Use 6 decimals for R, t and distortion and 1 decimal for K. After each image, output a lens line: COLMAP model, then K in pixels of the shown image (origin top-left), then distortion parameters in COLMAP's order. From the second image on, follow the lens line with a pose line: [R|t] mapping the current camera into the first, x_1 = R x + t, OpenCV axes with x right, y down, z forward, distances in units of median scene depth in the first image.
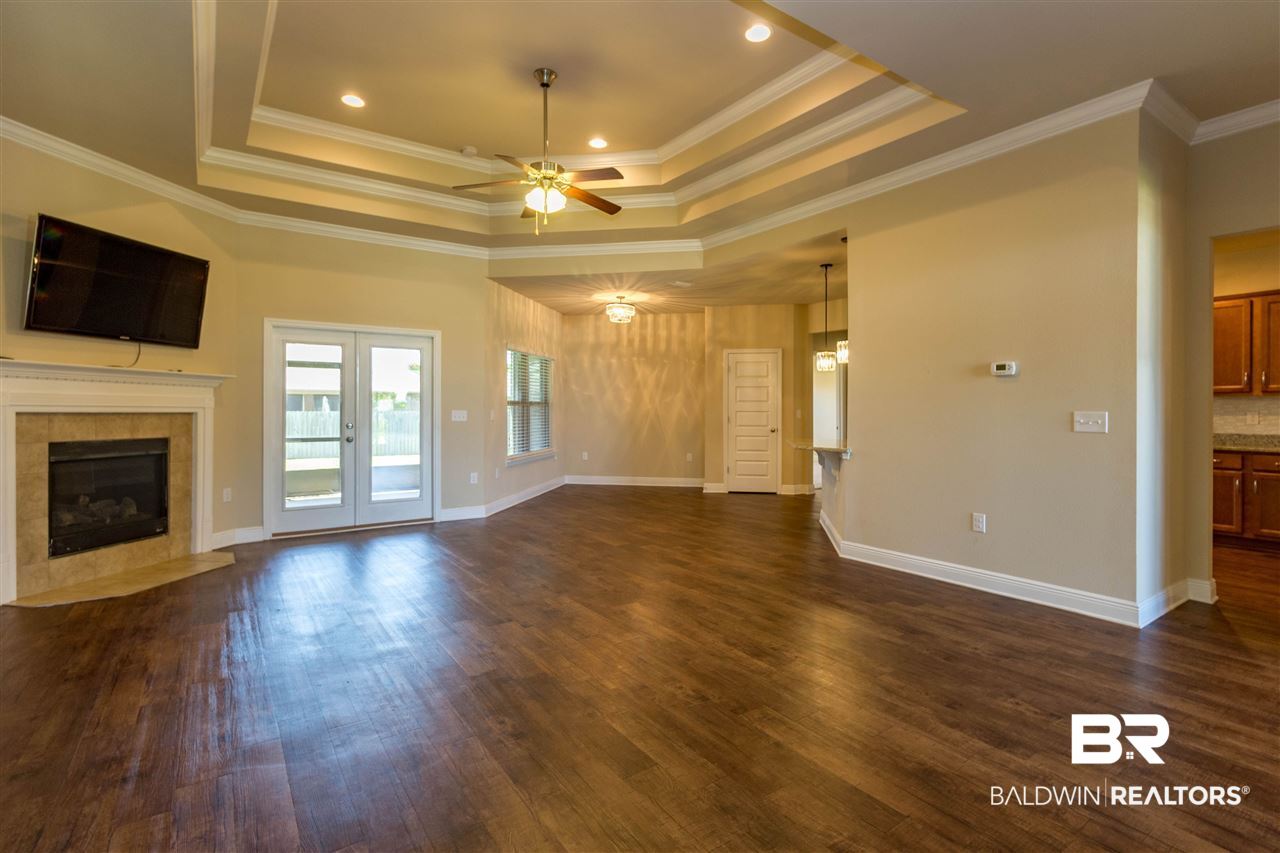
lens RADIAL K [[623.6, 0, 653.2], [0, 623.6, 407.3], [0, 0, 1]] dist [-0.001722, 0.003107]
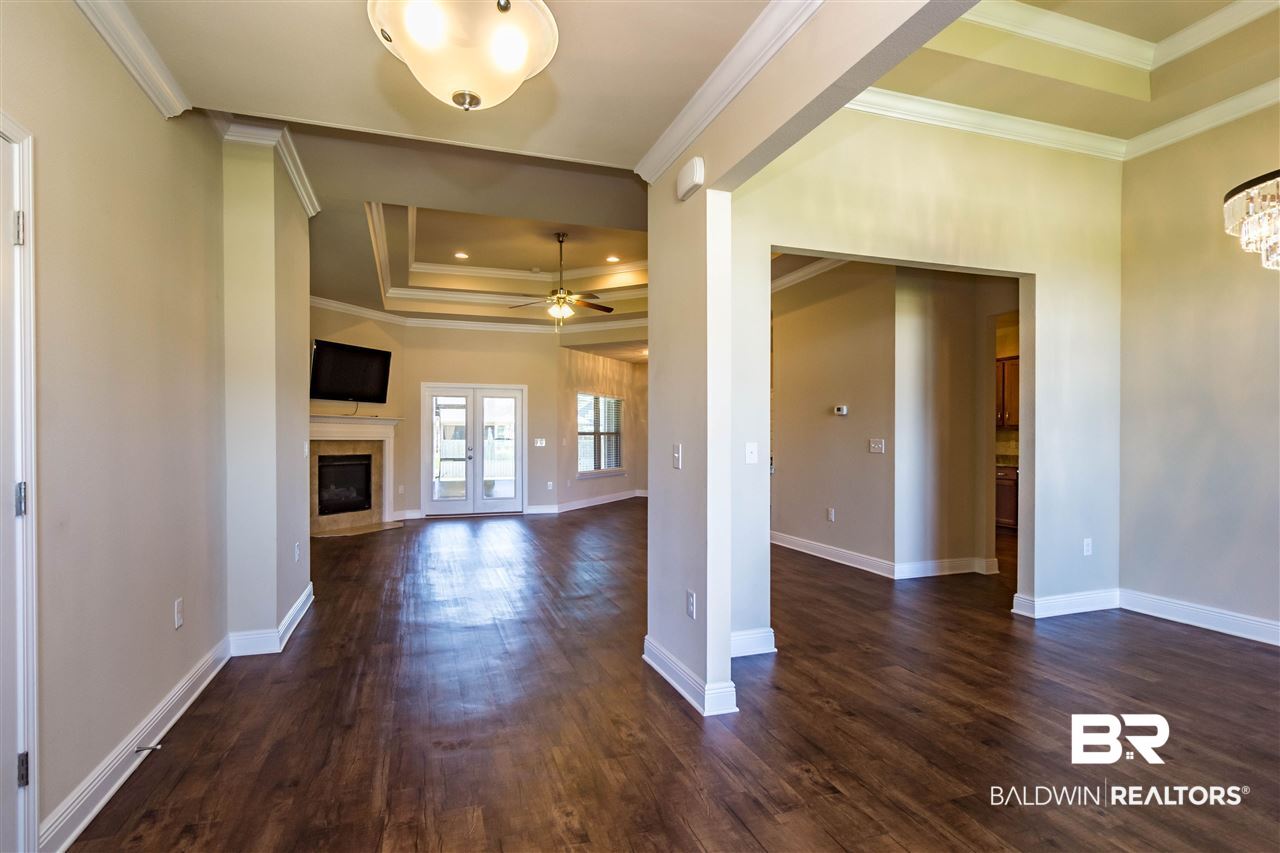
lens RADIAL K [[623.6, 0, 618.6], [0, 623.6, 440.1], [0, 0, 1]] dist [-0.001722, 0.003107]
pose [[0.955355, 0.000294, -0.295461, 0.323810], [0.002032, 0.999969, 0.007568, -0.002928], [0.295454, -0.007831, 0.955325, -0.374898]]
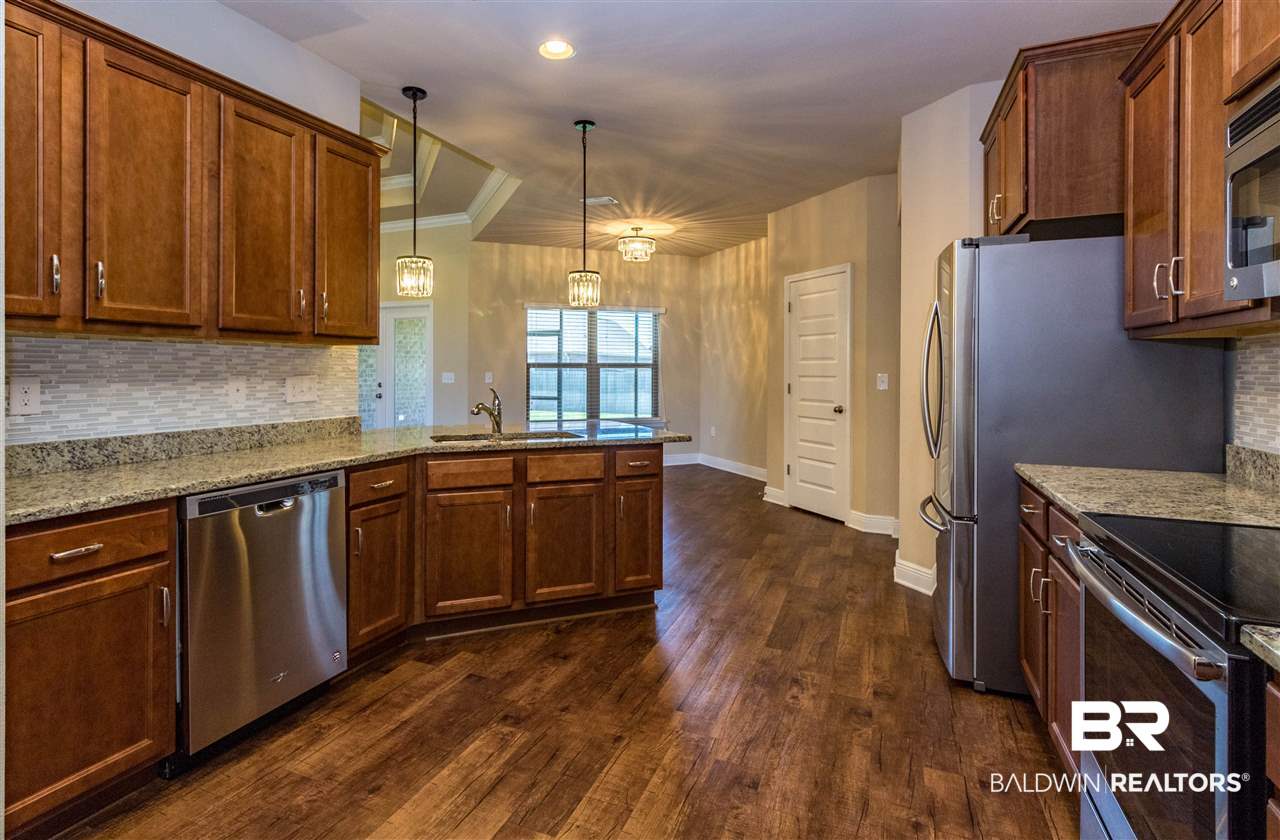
lens RADIAL K [[646.4, 0, 612.3], [0, 646.4, 371.2], [0, 0, 1]] dist [0.002298, 0.000049]
pose [[0.508587, 0.000060, -0.861011, 0.837253], [0.000531, 1.000000, 0.000383, 0.002573], [0.861010, -0.000652, 0.508587, 0.742425]]
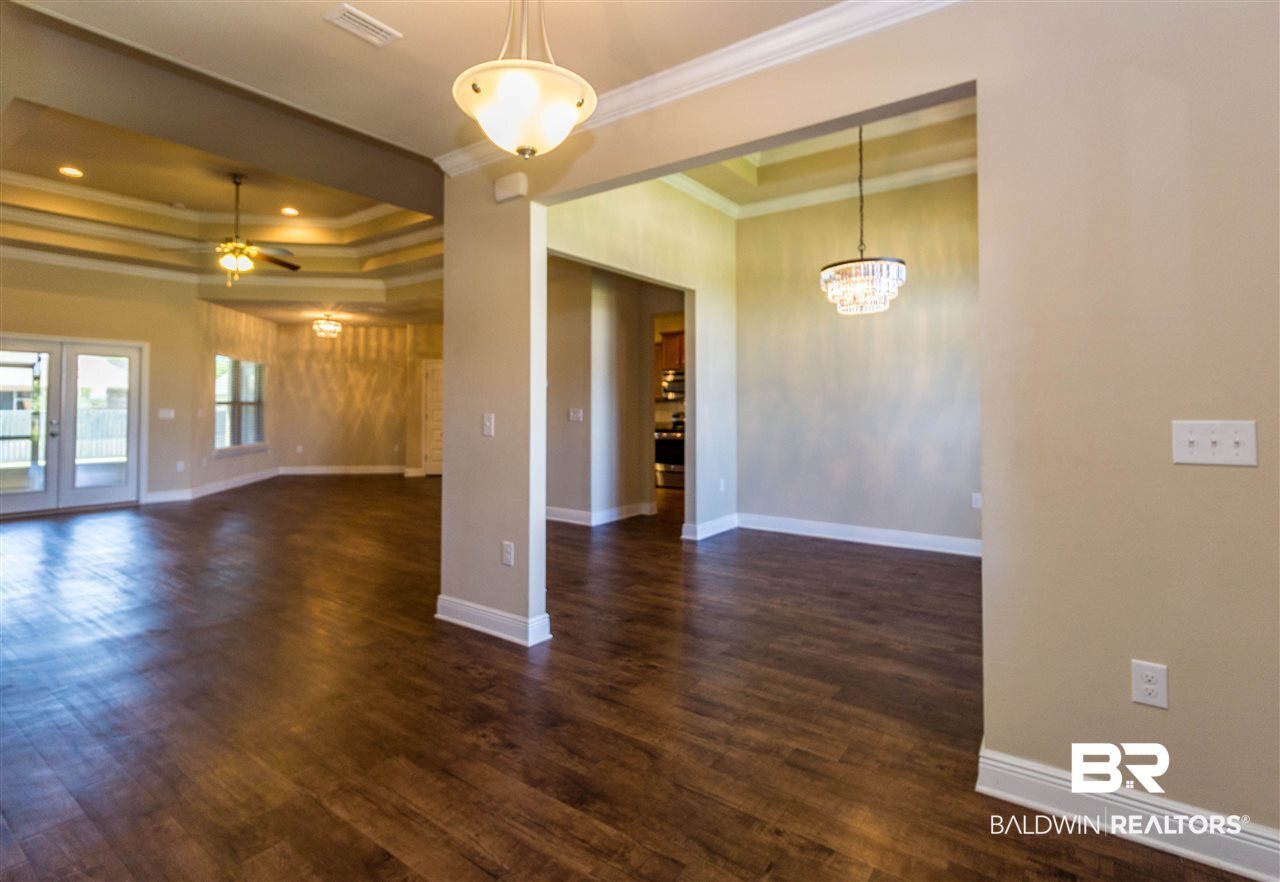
lens RADIAL K [[633.7, 0, 631.0], [0, 633.7, 389.9], [0, 0, 1]] dist [0.006081, -0.000773]
pose [[0.951109, 0.008123, 0.308749, 0.170853], [-0.000871, 0.999721, -0.023618, -0.004708], [-0.308855, 0.022195, 0.950850, -0.466757]]
